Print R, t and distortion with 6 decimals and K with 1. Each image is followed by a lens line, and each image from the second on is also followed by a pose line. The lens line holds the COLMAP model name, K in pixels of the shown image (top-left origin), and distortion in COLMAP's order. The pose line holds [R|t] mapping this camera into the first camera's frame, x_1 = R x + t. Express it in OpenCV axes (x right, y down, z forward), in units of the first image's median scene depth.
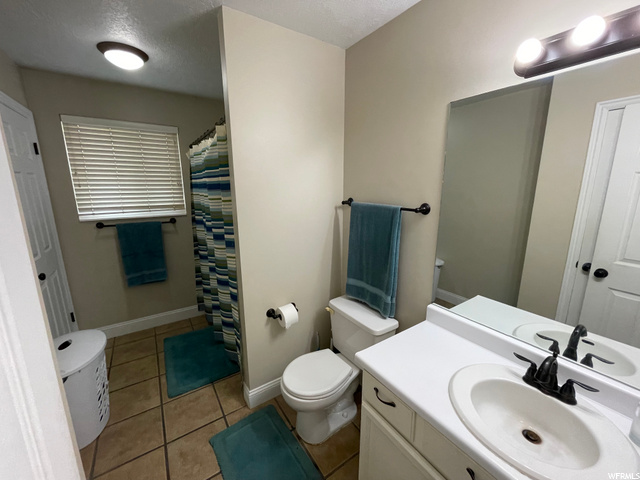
lens RADIAL K [[257.2, 0, 319.5], [0, 257.2, 238.9], [0, 0, 1]] dist [-0.001120, 0.000213]
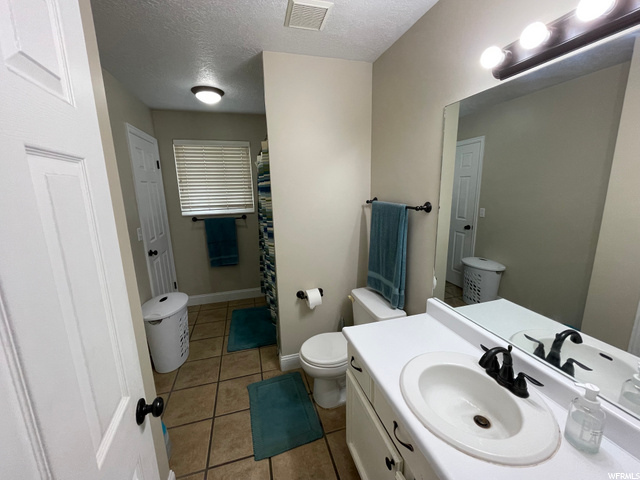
lens RADIAL K [[257.2, 0, 320.5], [0, 257.2, 238.6], [0, 0, 1]] dist [-0.001120, 0.000213]
pose [[0.952617, 0.040888, -0.301410, 0.253698], [-0.041425, 0.999131, 0.004612, 0.020948], [0.301337, 0.008092, 0.953483, -0.113765]]
